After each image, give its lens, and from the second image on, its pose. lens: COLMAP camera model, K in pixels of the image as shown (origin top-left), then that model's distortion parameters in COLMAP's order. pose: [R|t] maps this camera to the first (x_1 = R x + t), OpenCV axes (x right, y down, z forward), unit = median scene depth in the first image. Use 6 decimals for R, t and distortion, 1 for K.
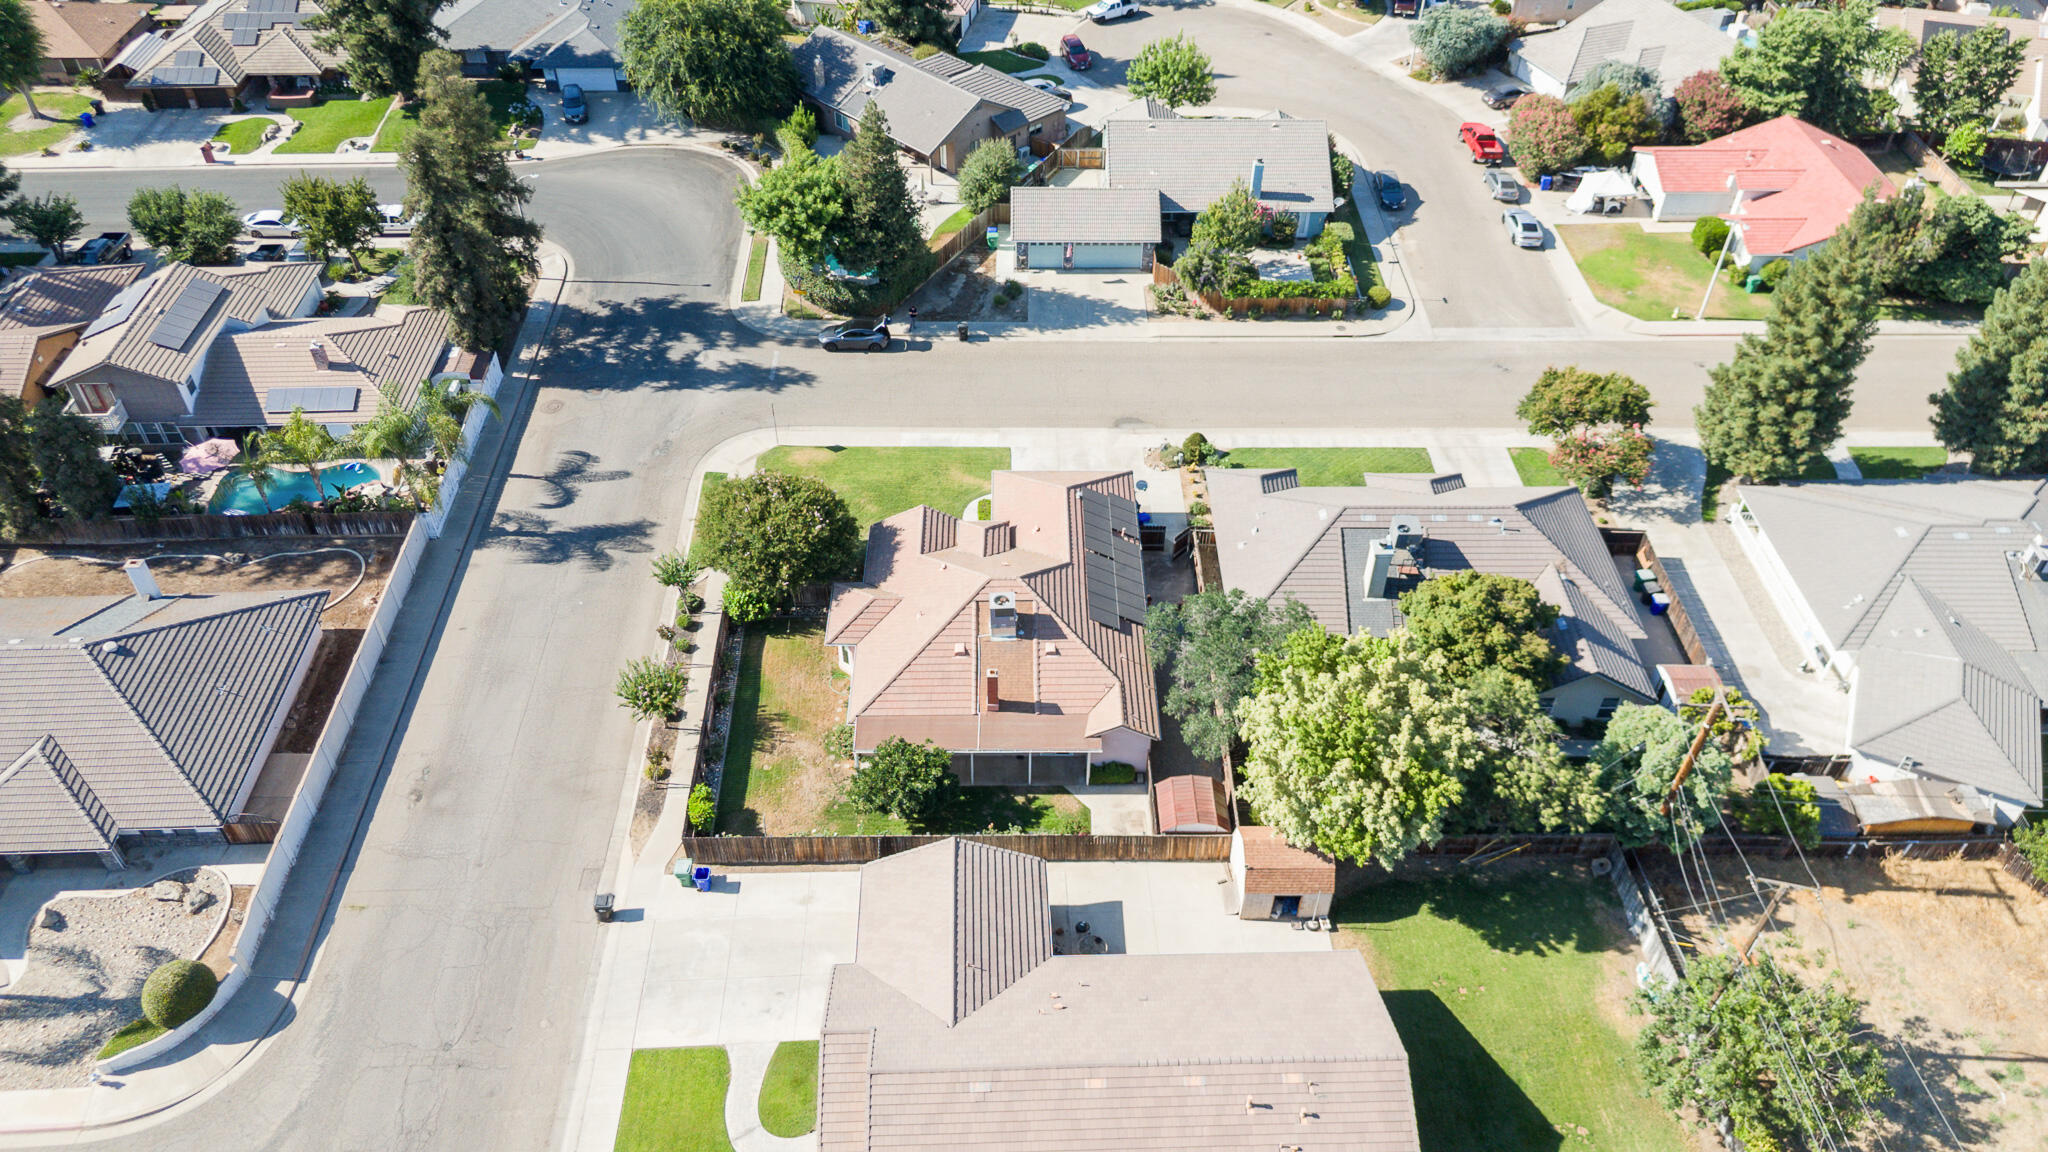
lens RADIAL K [[1450.3, 0, 1024.0], [0, 1450.3, 576.0], [0, 0, 1]] dist [-0.000279, -0.001016]
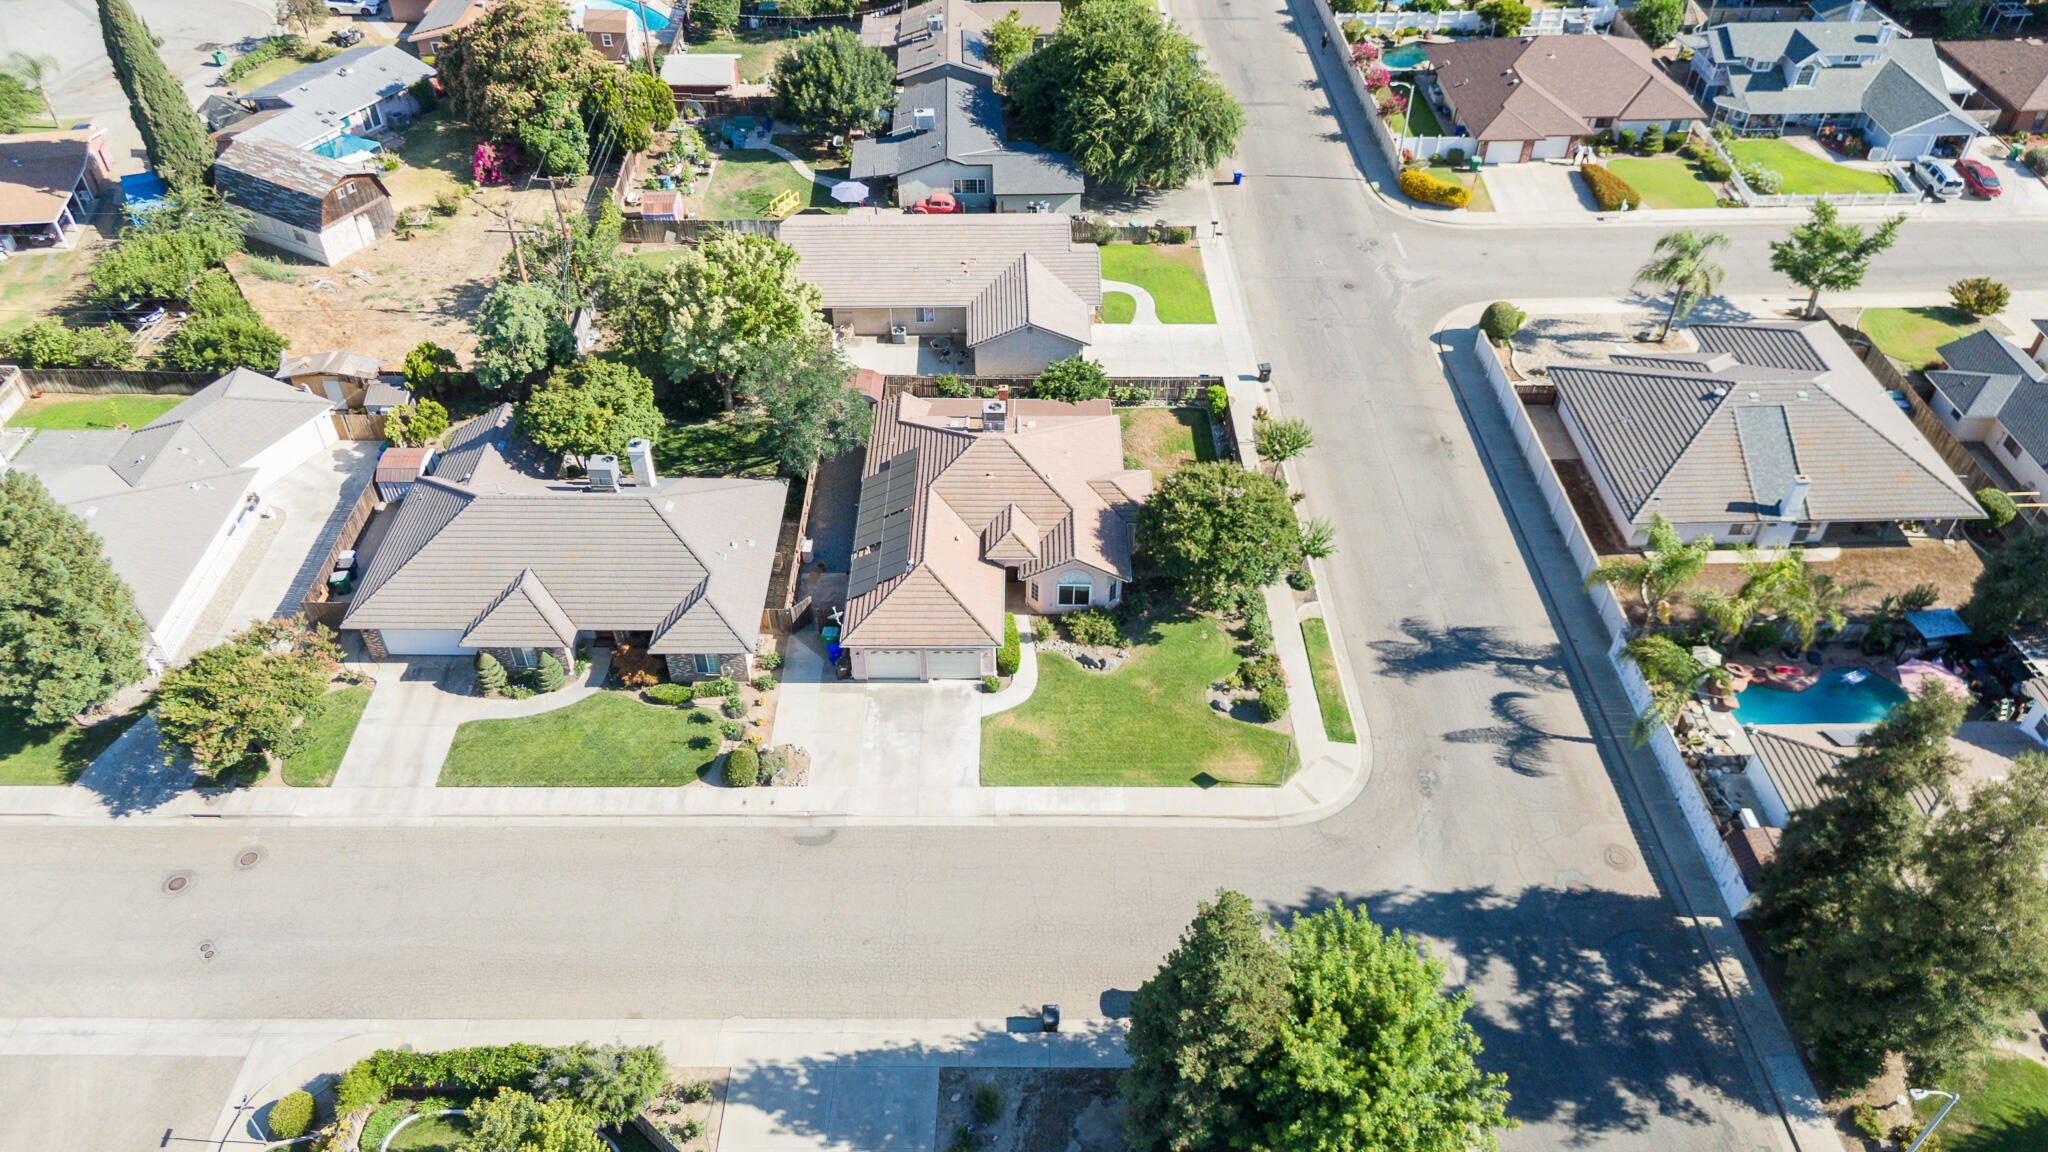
lens RADIAL K [[1450.3, 0, 1024.0], [0, 1450.3, 576.0], [0, 0, 1]] dist [-0.000279, -0.001016]
pose [[-0.999860, -0.016114, -0.004430, -0.032578], [-0.006142, 0.107844, 0.994149, -1.022822], [-0.015542, 0.994037, -0.107928, 1.147659]]
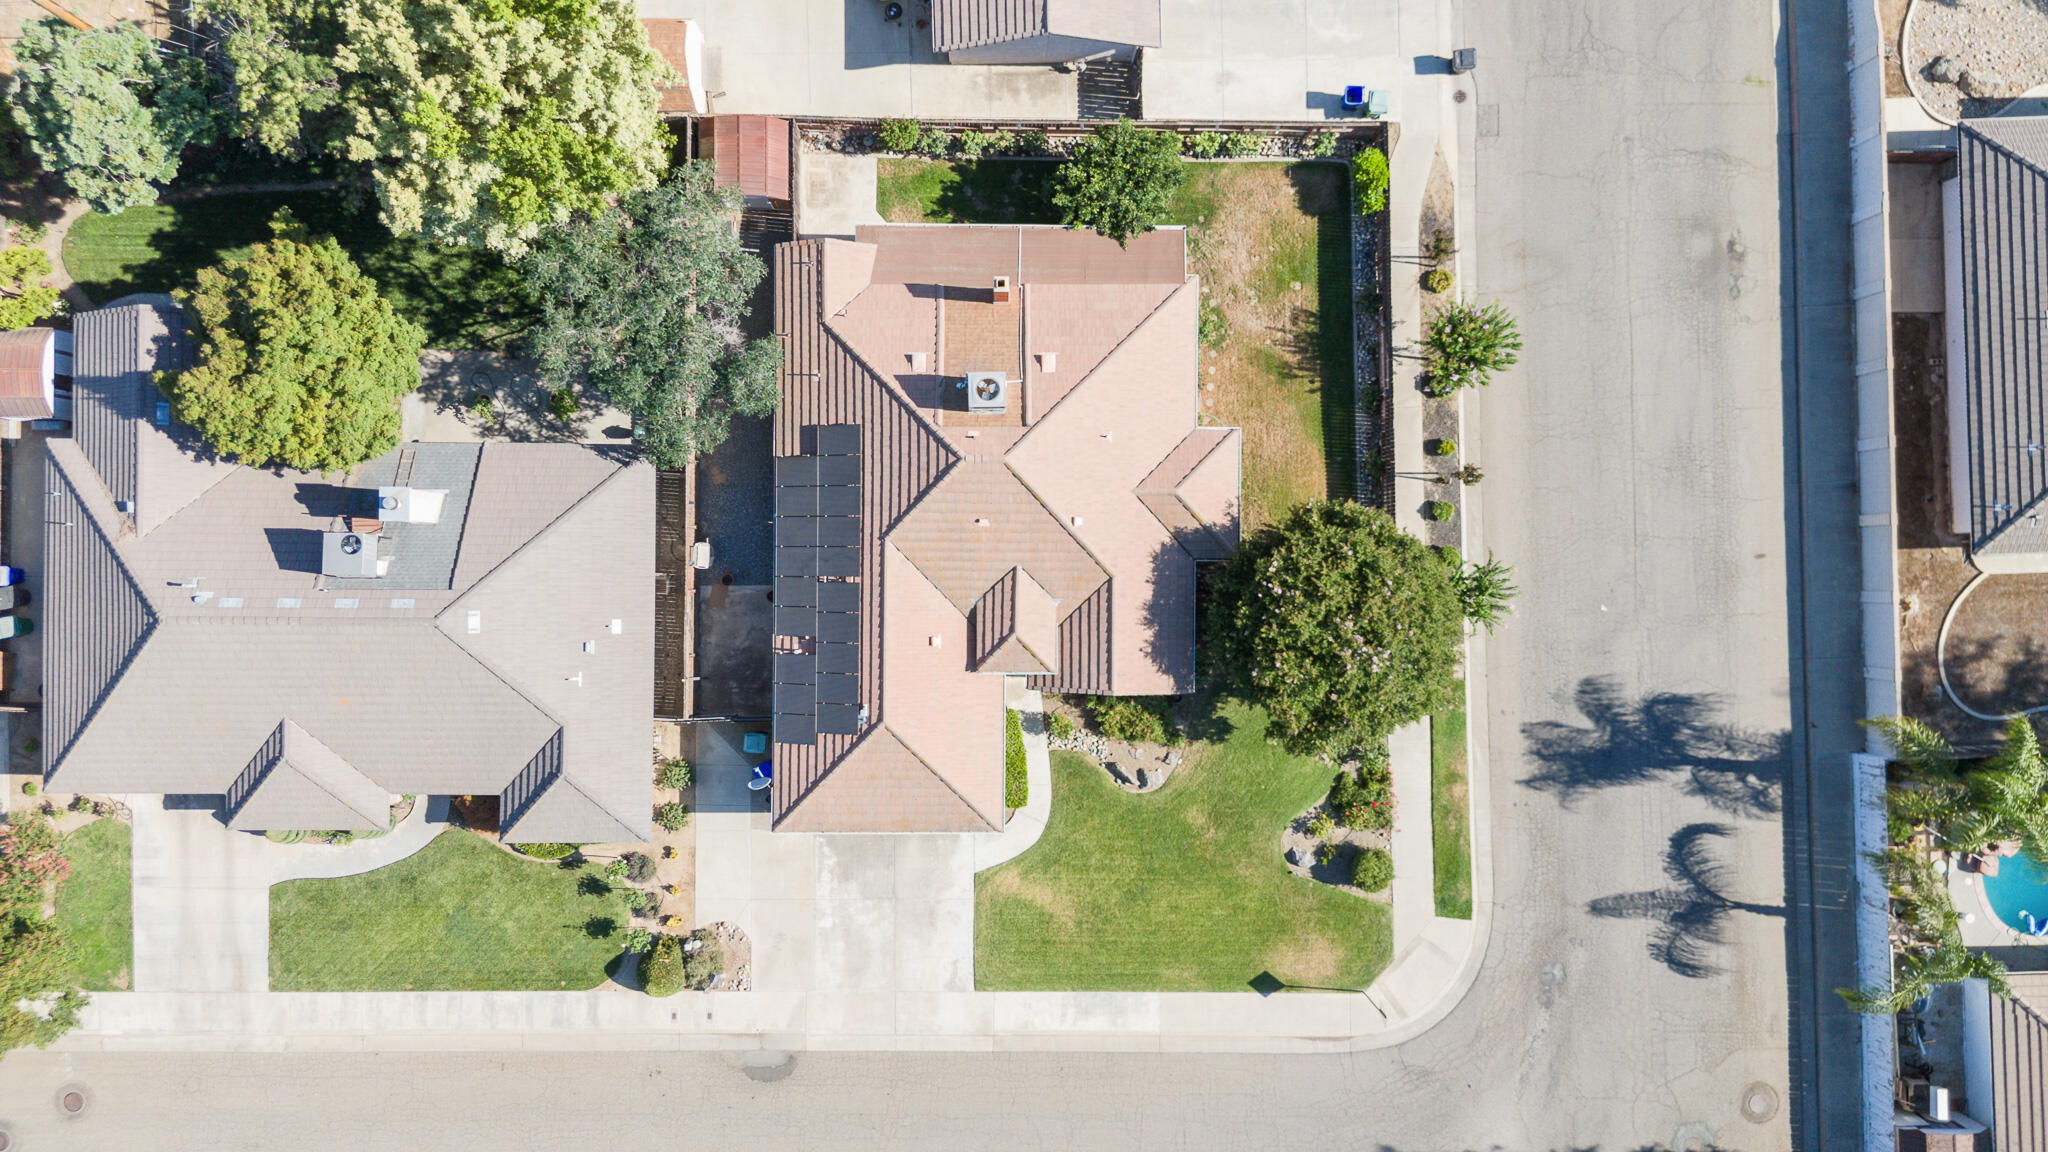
lens RADIAL K [[1450.3, 0, 1024.0], [0, 1450.3, 576.0], [0, 0, 1]] dist [-0.000279, -0.001016]
pose [[-0.999636, -0.013041, -0.023619, -0.015847], [-0.008952, -0.665507, 0.746338, -0.496911], [-0.025452, 0.746278, 0.665148, 0.560539]]
